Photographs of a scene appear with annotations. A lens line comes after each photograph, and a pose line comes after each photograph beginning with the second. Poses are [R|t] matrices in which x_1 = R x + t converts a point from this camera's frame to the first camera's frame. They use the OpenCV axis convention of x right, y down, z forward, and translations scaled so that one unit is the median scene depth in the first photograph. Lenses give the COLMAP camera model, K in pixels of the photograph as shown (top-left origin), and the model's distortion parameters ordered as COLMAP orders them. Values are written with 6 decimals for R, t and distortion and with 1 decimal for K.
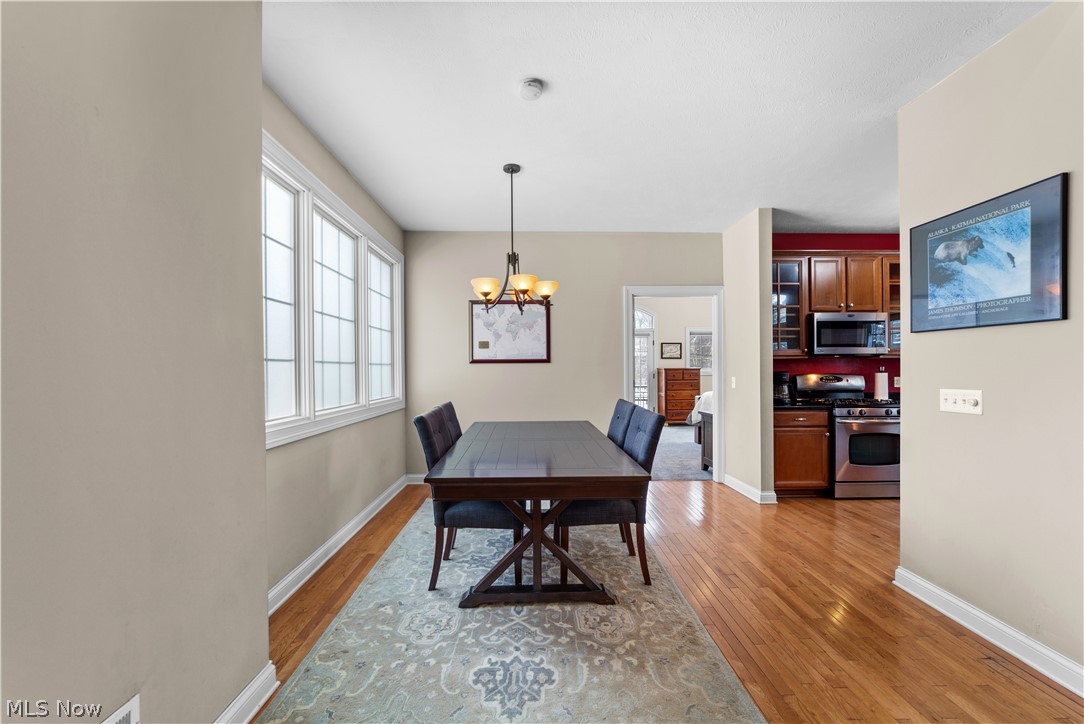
lens RADIAL K [[417.1, 0, 535.2], [0, 417.1, 374.1], [0, 0, 1]] dist [-0.015091, 0.006535]
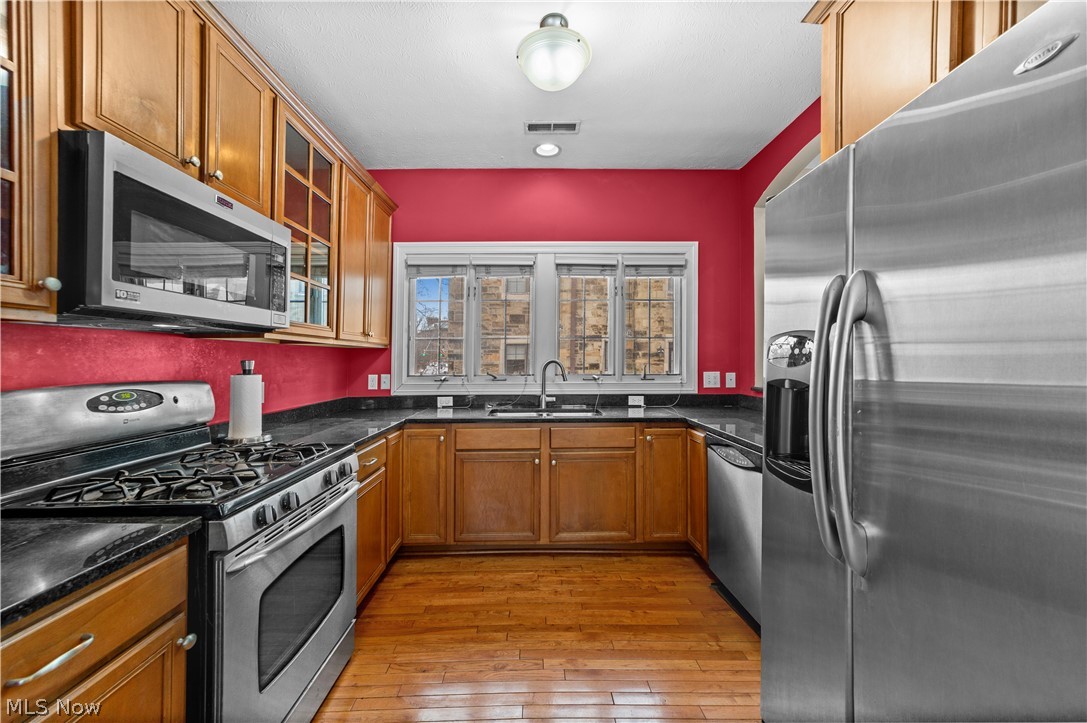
lens RADIAL K [[418.3, 0, 546.5], [0, 418.3, 359.2], [0, 0, 1]] dist [-0.015091, 0.006535]
pose [[-0.012821, 0.006817, 0.999895, 0.460603], [0.015667, 0.999855, -0.006616, -0.013279], [-0.999795, 0.015581, -0.012926, 0.792563]]
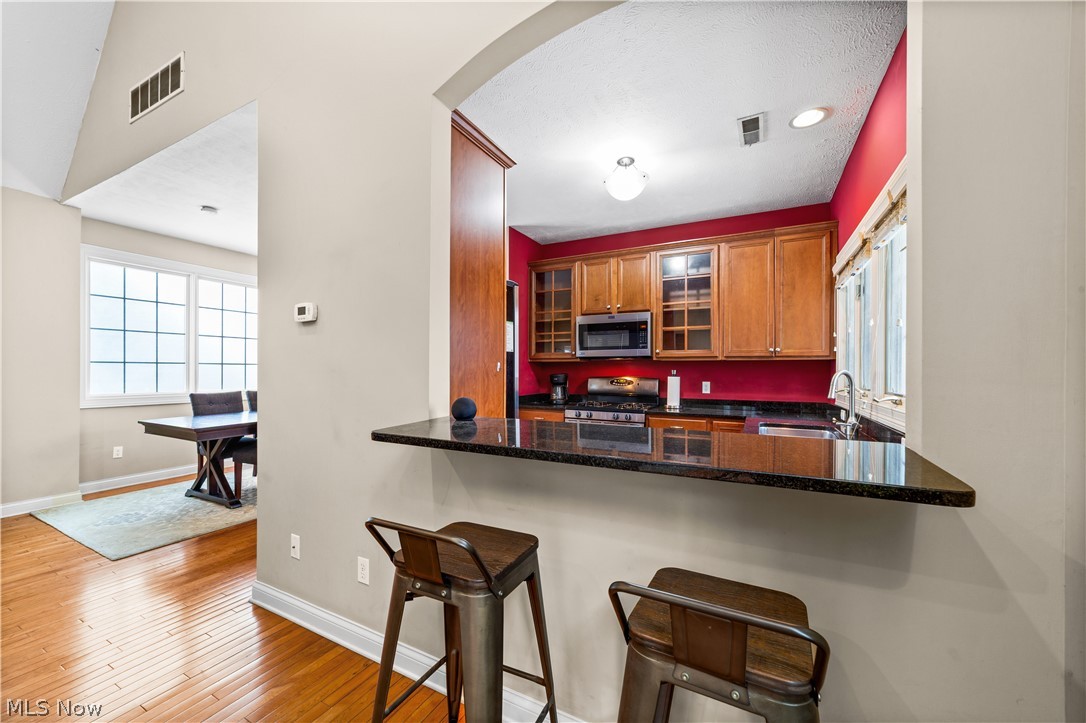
lens RADIAL K [[417.9, 0, 546.4], [0, 417.9, 370.1], [0, 0, 1]] dist [-0.015091, 0.006535]
pose [[0.883466, 0.009483, -0.468399, 1.152788], [-0.015675, 0.999834, -0.009324, -0.005203], [0.468232, 0.015580, 0.883468, 0.061706]]
